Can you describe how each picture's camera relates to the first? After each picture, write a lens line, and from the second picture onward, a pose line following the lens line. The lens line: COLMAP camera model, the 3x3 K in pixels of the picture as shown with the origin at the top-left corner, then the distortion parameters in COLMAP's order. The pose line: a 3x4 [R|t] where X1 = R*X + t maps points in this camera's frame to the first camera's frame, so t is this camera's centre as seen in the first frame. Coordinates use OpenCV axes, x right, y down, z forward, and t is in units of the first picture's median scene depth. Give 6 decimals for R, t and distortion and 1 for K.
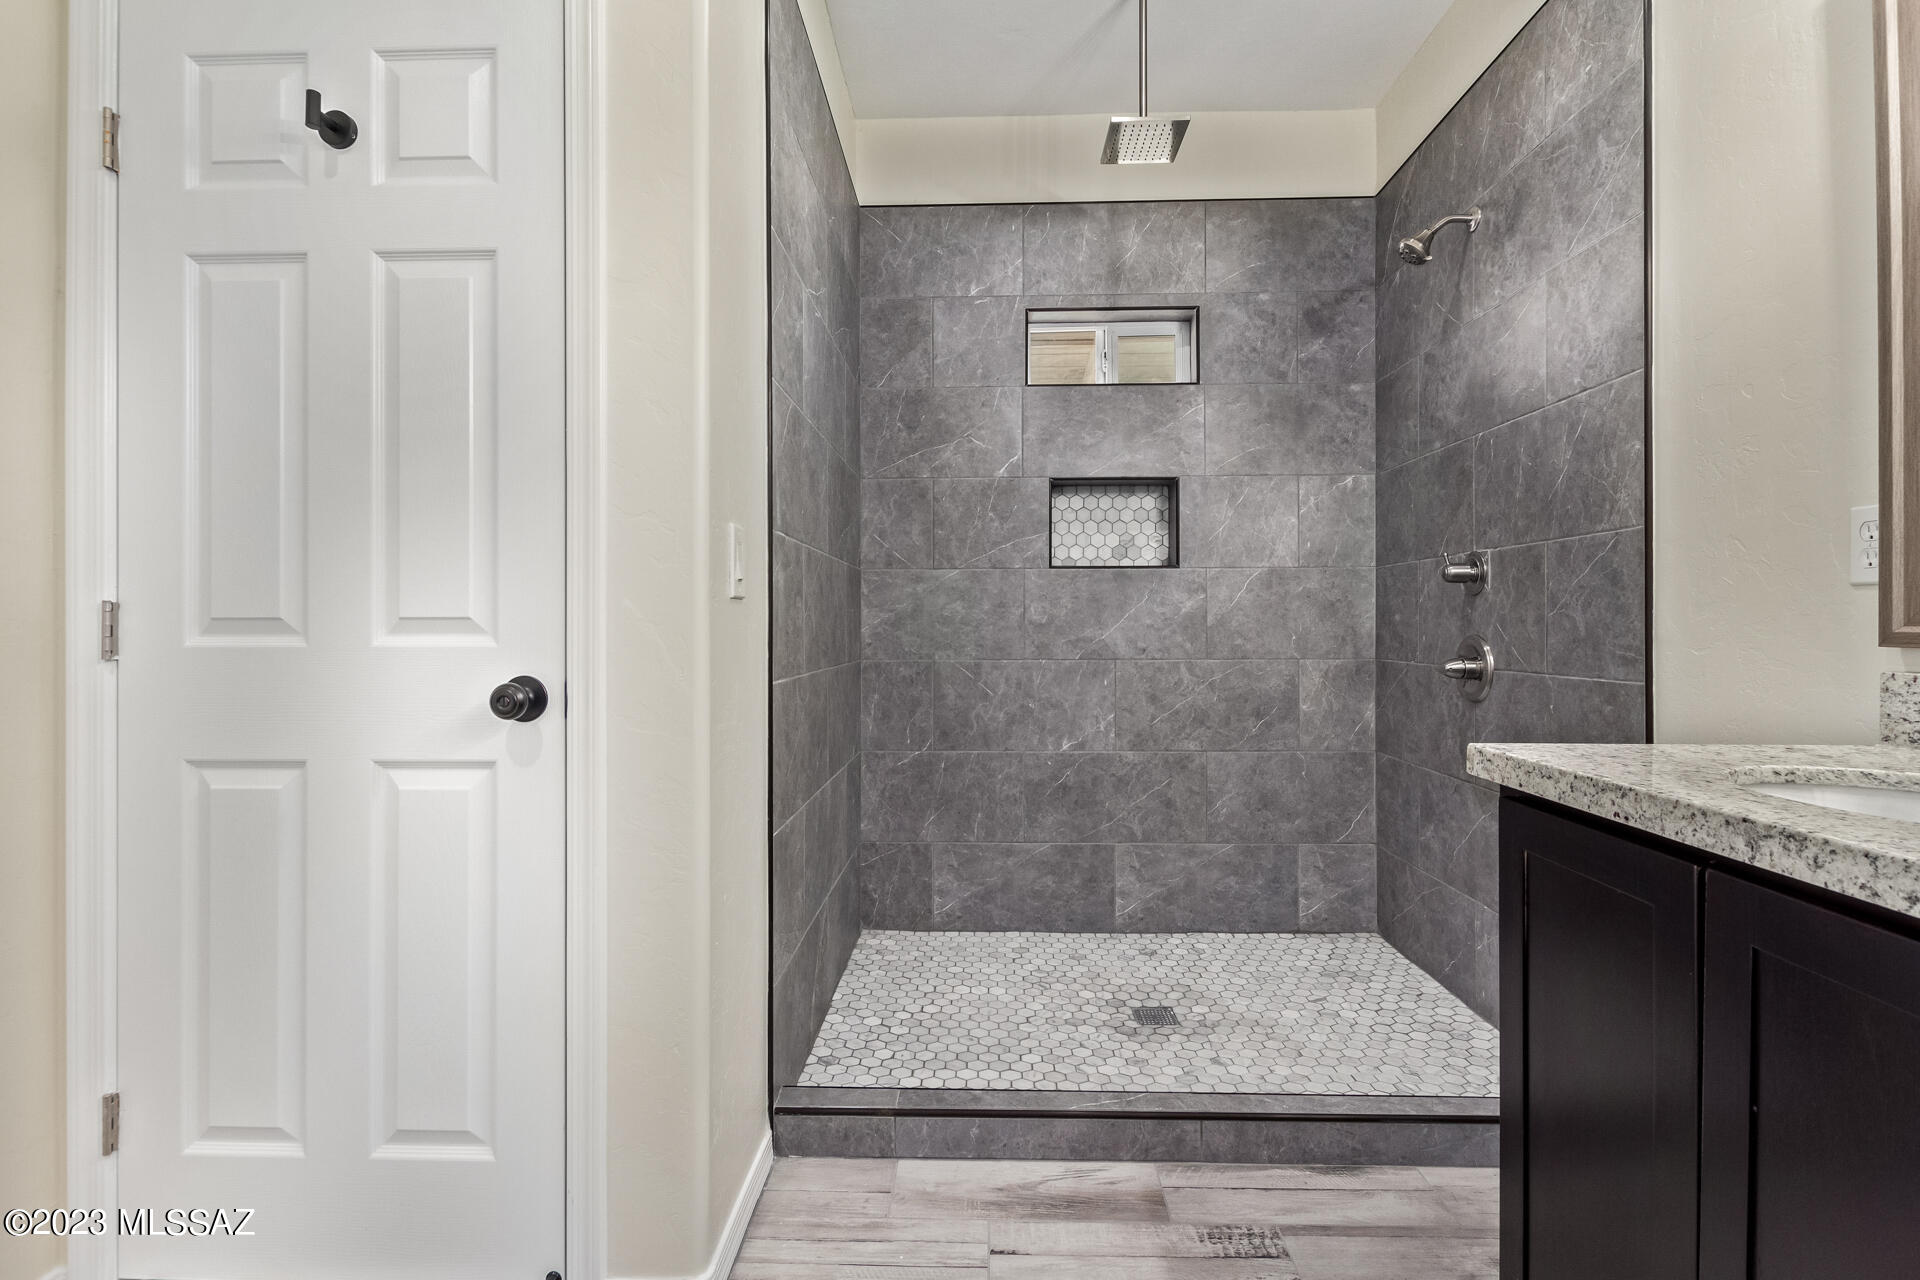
lens RADIAL K [[888.9, 0, 959.2], [0, 888.9, 614.6], [0, 0, 1]] dist [0.004197, -0.000034]
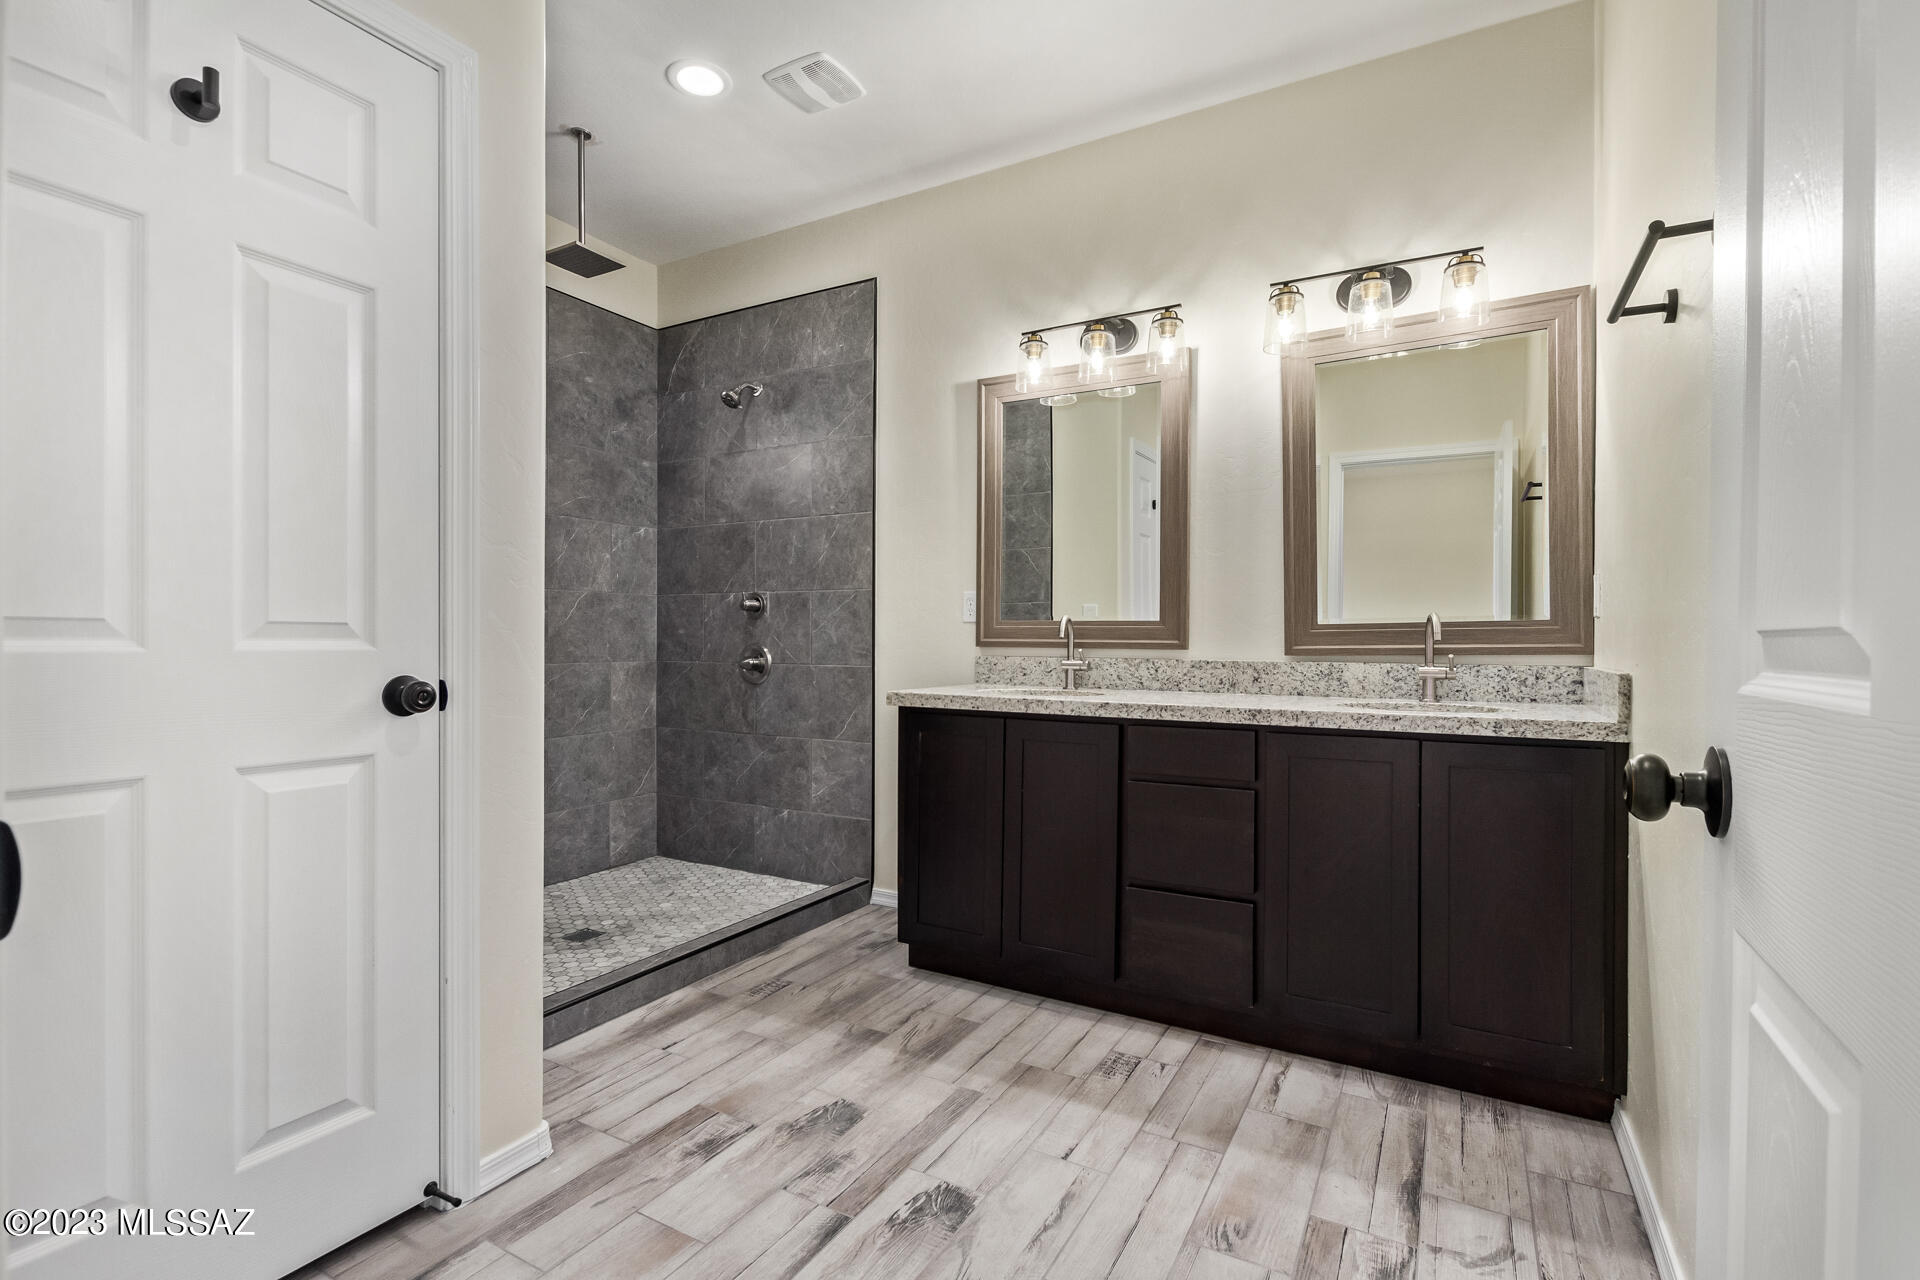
lens RADIAL K [[888.9, 0, 959.2], [0, 888.9, 614.6], [0, 0, 1]] dist [0.004197, -0.000034]
pose [[0.465813, 0.029801, 0.884381, -0.697837], [-0.017971, 0.999545, -0.024217, 0.003453], [-0.884700, -0.004613, 0.466137, -0.093385]]
